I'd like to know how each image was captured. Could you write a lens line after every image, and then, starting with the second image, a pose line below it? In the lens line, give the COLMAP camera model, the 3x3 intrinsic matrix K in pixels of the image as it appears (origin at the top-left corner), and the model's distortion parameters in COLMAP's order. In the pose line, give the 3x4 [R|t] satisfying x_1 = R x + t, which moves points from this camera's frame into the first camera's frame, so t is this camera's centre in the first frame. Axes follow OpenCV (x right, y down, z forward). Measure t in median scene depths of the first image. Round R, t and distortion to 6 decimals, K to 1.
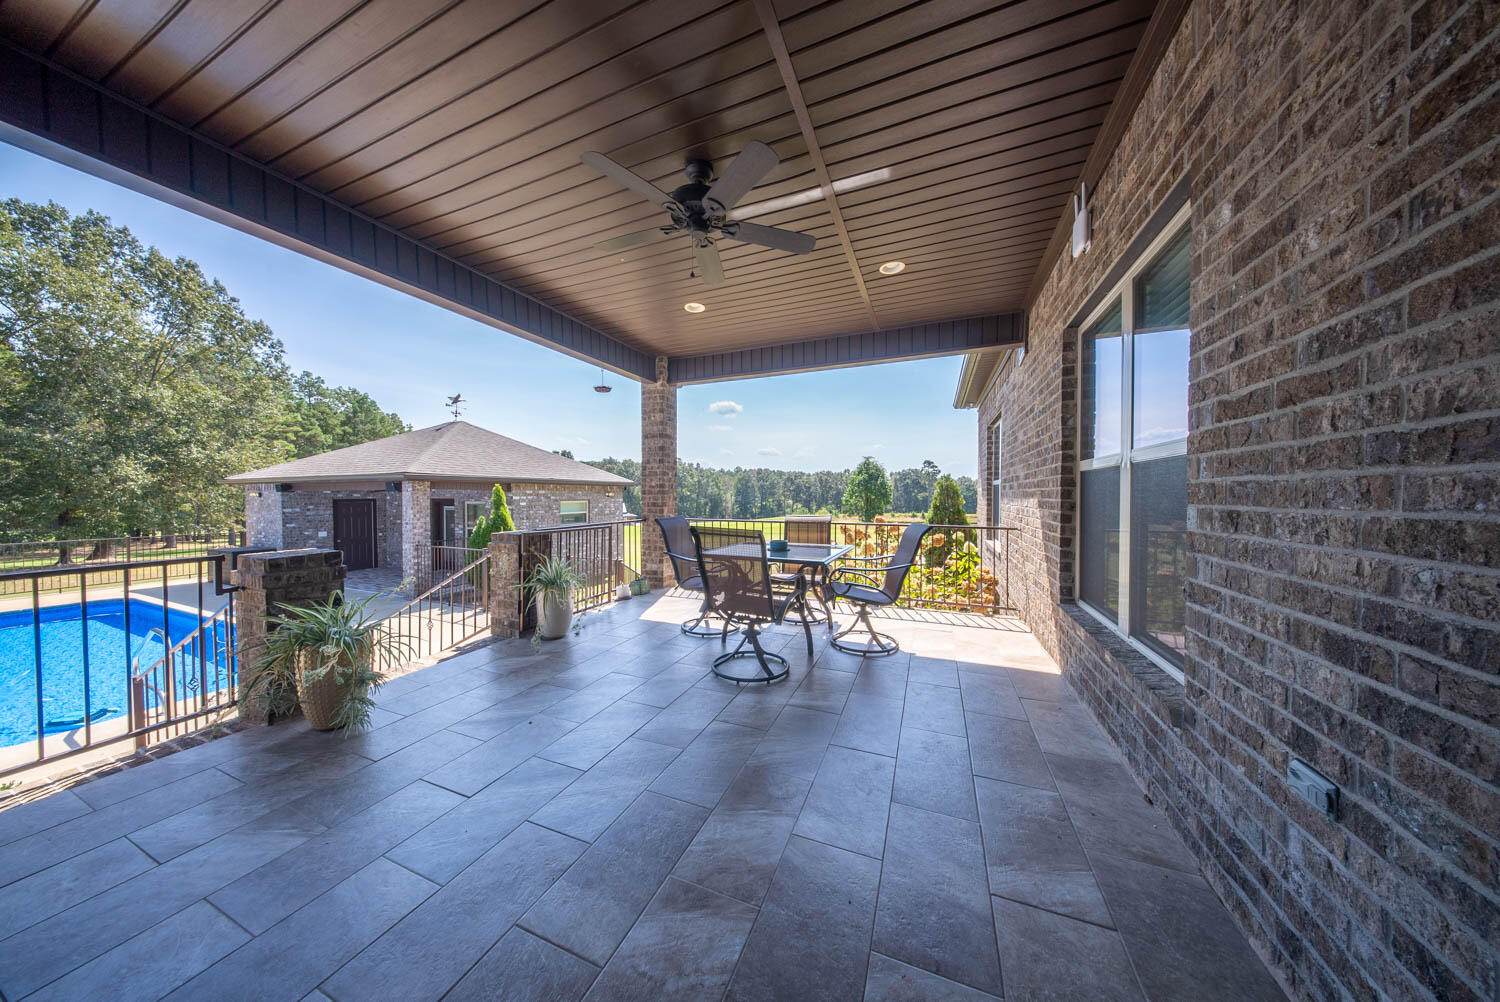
lens RADIAL K [[444.3, 0, 747.8], [0, 444.3, 503.0], [0, 0, 1]] dist [-0.006735, -0.000124]
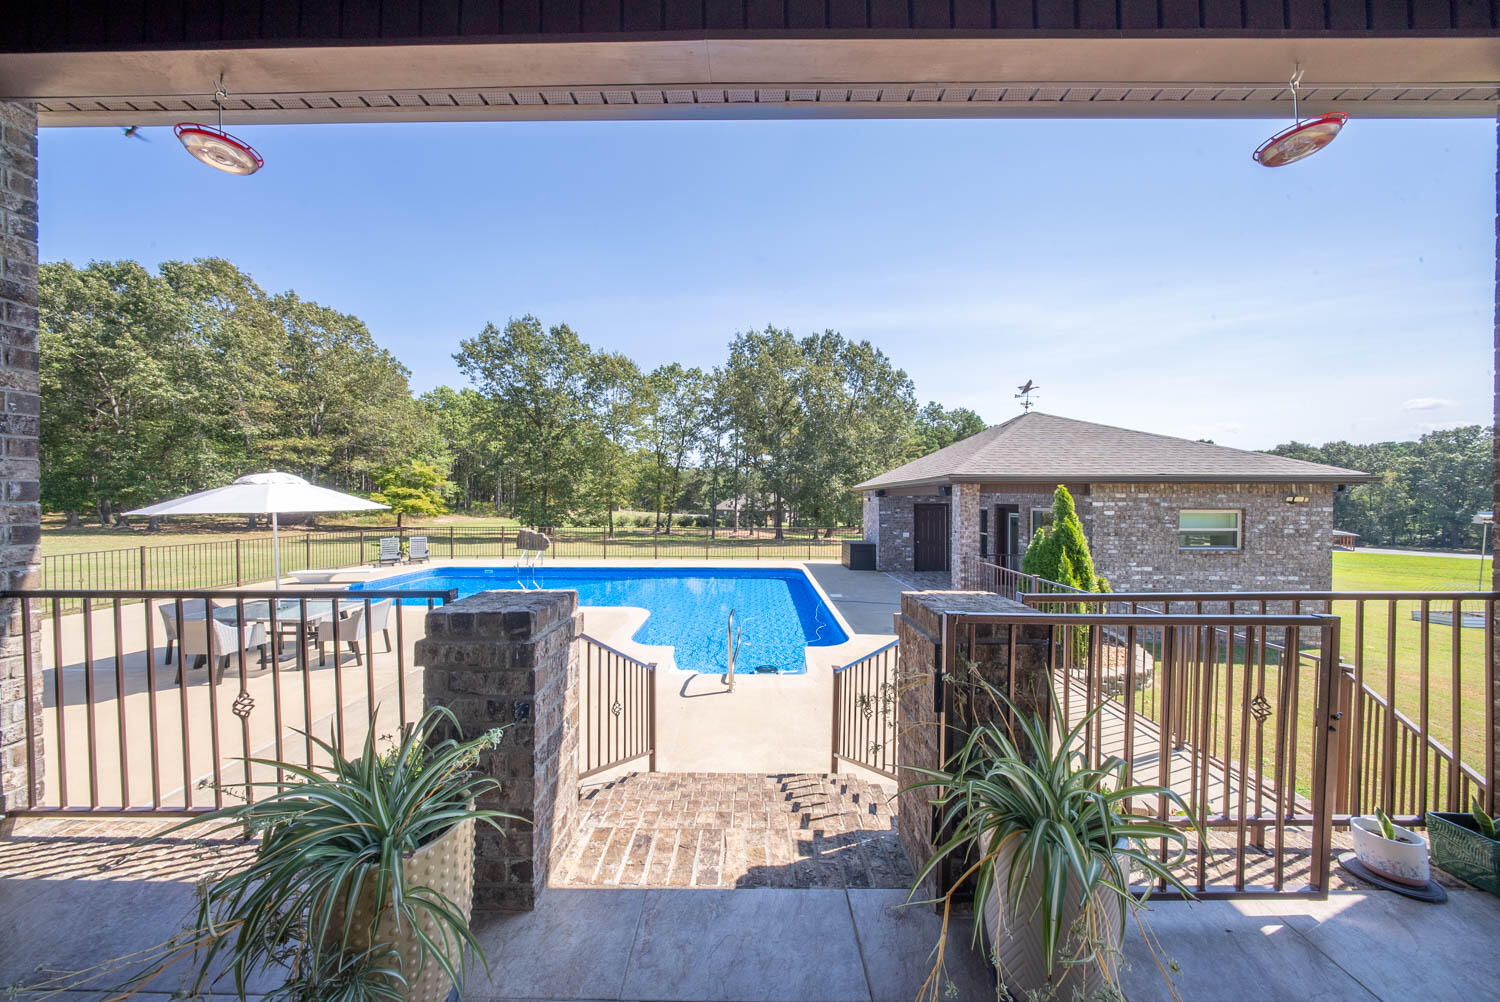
lens RADIAL K [[444.3, 0, 747.8], [0, 444.3, 503.0], [0, 0, 1]] dist [-0.006735, -0.000124]
pose [[0.370560, 0.007318, -0.928780, -0.069358], [-0.017174, 0.999852, 0.001026, -0.004165], [0.928650, 0.015570, 0.370631, 0.202478]]
